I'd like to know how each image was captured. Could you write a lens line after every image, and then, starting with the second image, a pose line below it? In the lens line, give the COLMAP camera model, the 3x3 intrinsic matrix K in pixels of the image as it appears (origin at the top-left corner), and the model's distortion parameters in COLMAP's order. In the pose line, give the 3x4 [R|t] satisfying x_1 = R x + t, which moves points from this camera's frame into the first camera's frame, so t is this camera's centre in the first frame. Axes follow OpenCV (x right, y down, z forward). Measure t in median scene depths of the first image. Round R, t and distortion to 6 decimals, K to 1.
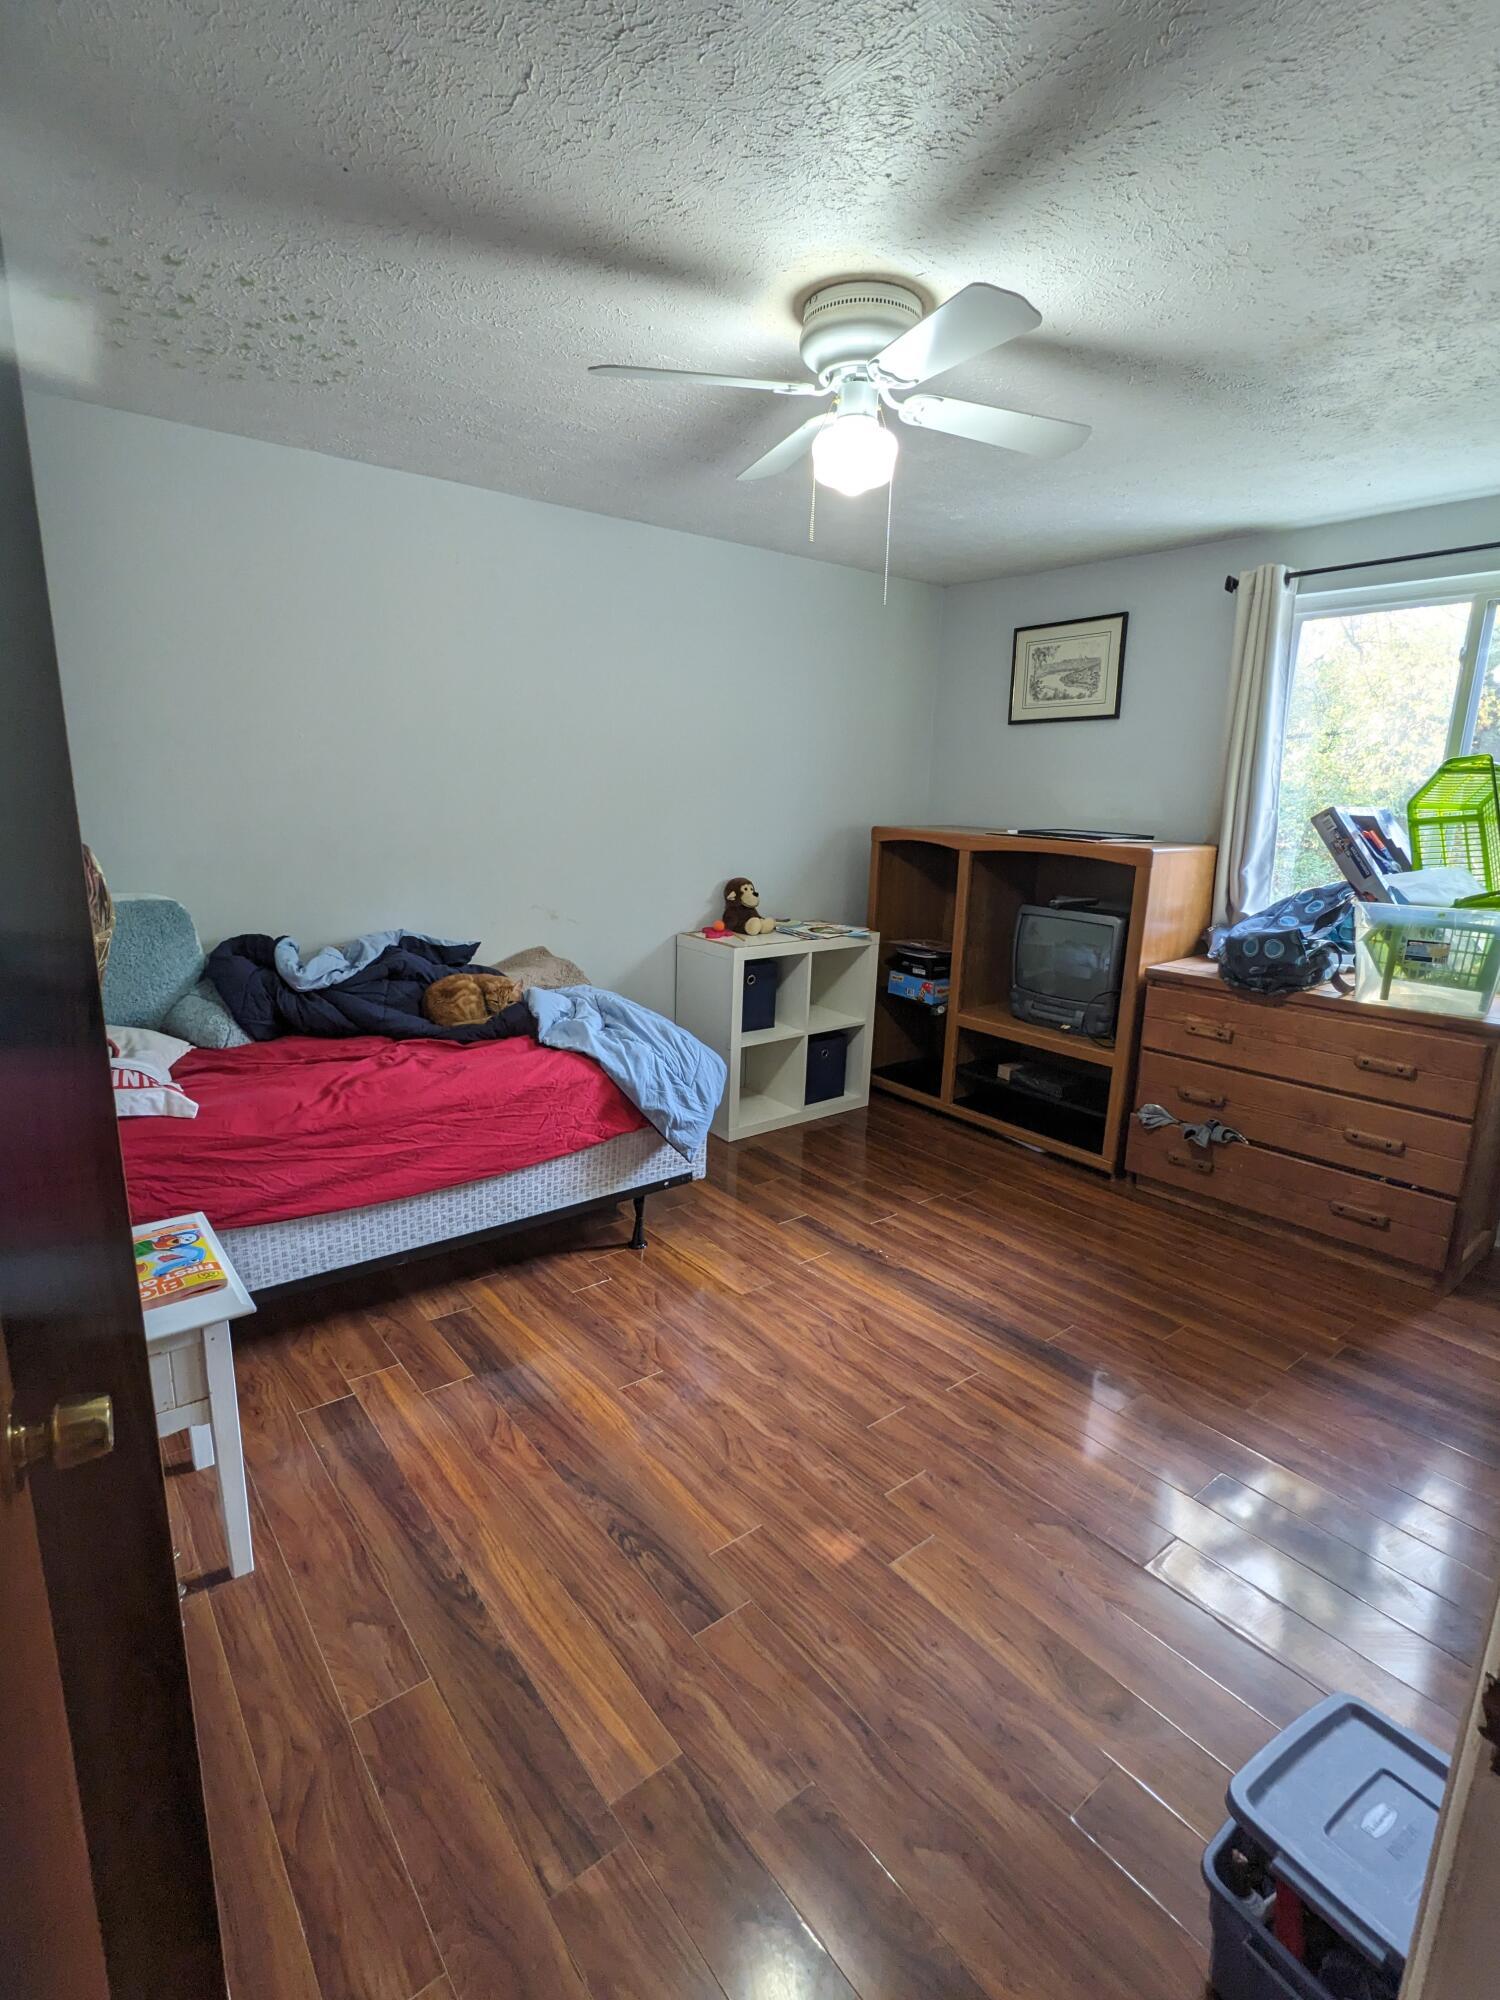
lens RADIAL K [[948.0, 0, 747.1], [0, 948.0, 1003.9], [0, 0, 1]] dist [-0.004049, 0.000947]
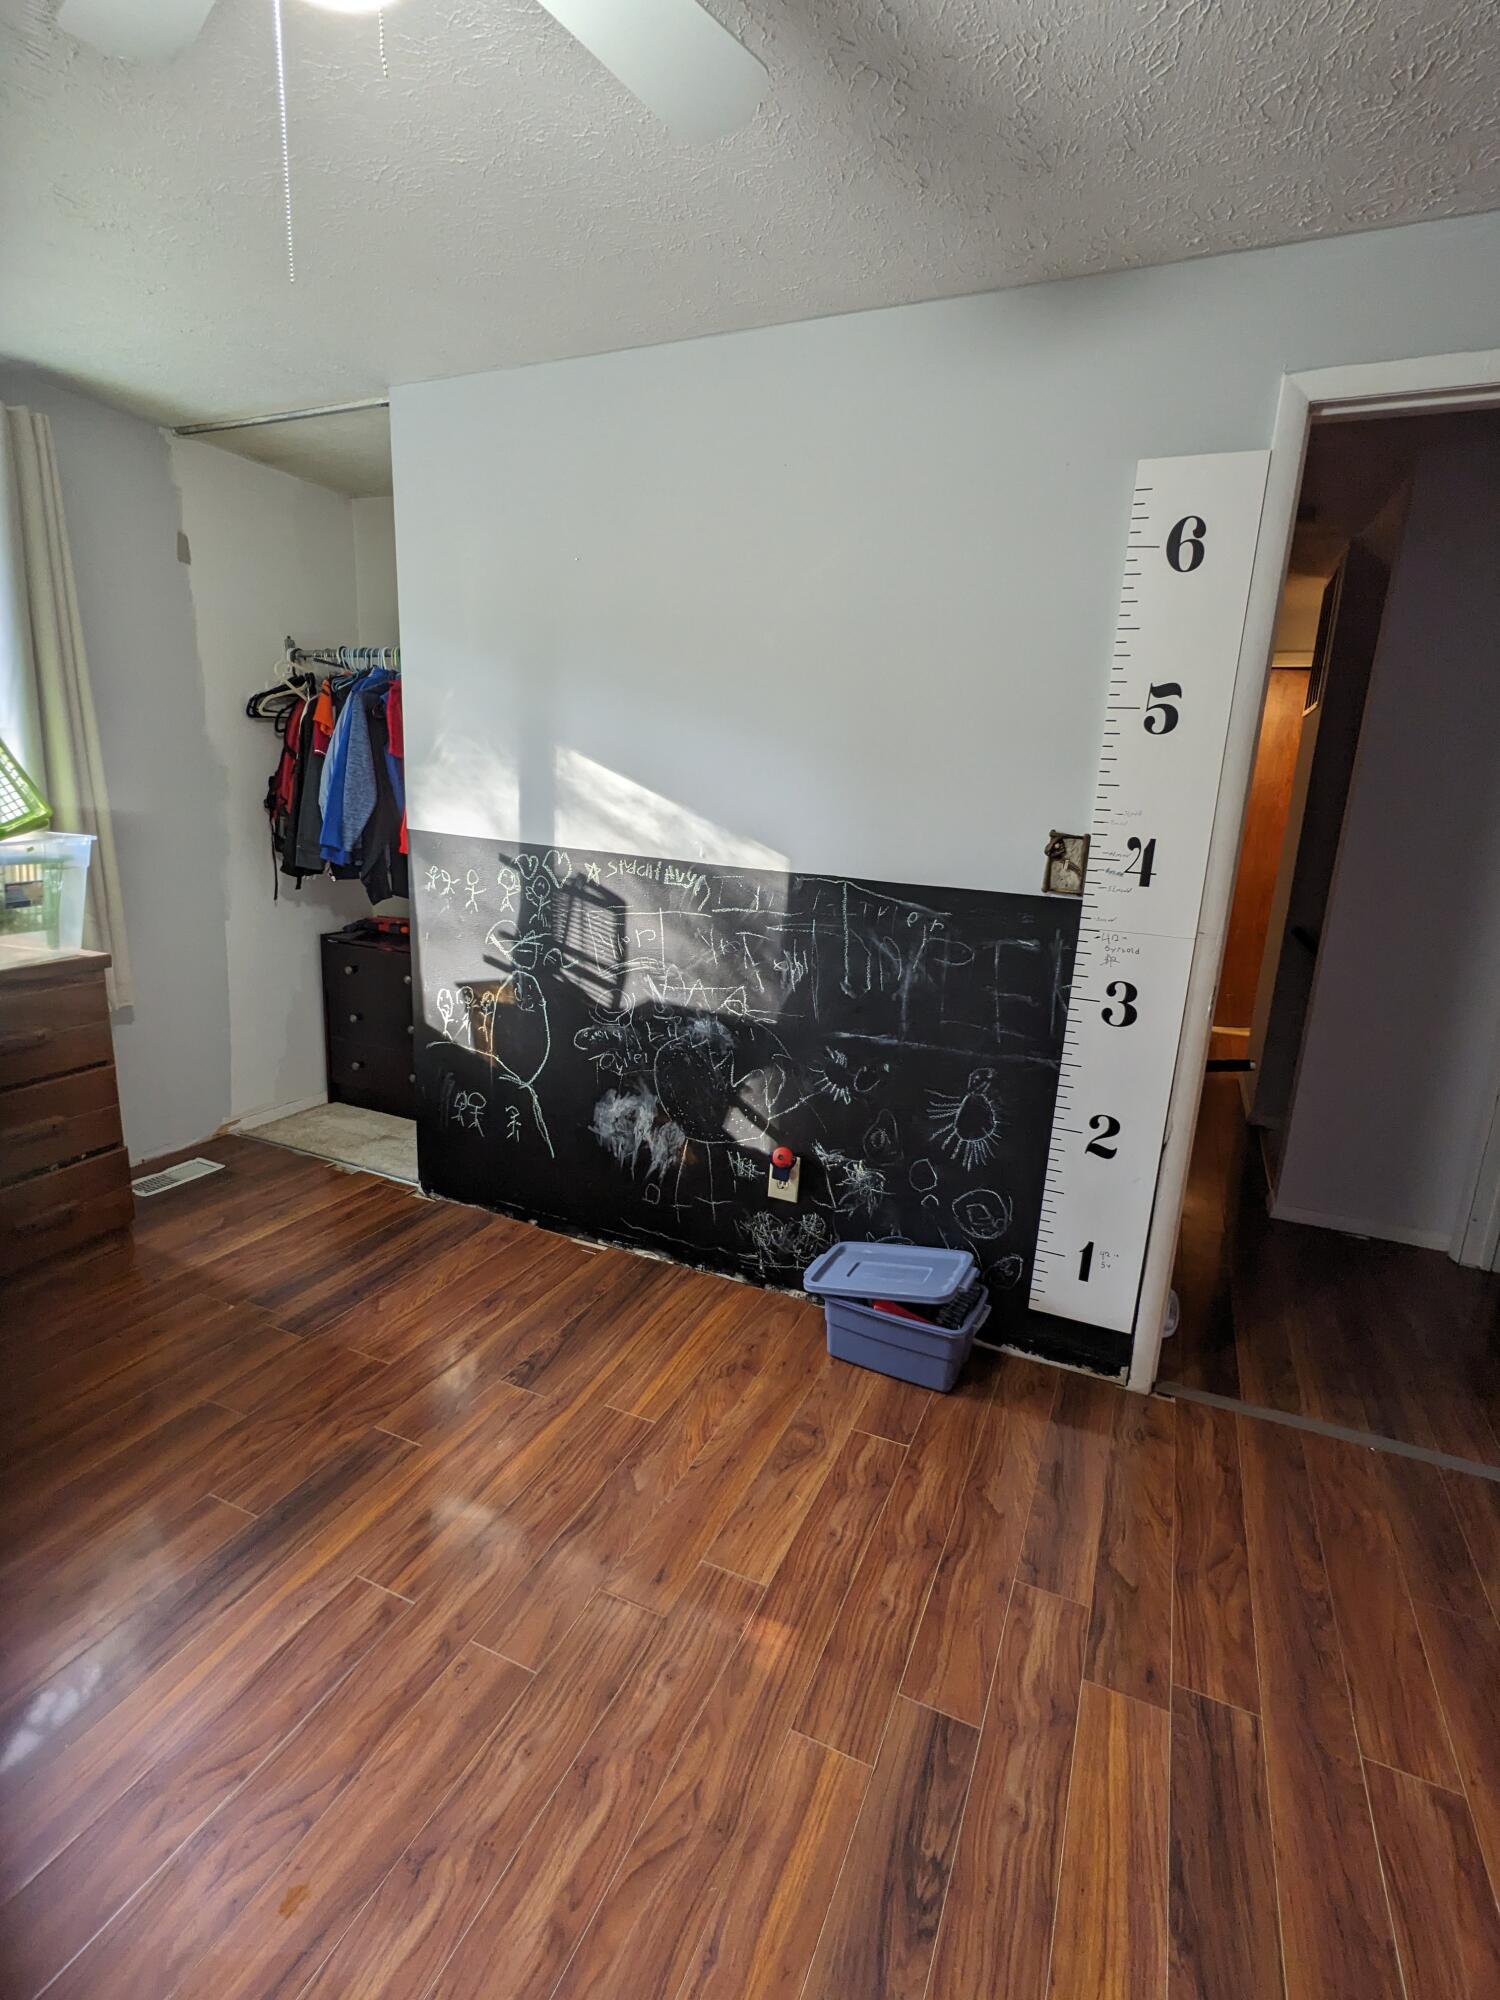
lens RADIAL K [[948.0, 0, 744.7], [0, 948.0, 998.3], [0, 0, 1]] dist [-0.004049, 0.000947]
pose [[-0.455228, -0.238969, 0.857707, -0.521317], [0.140220, 0.932048, 0.334103, -0.263546], [-0.879264, 0.272360, -0.390786, 1.298354]]
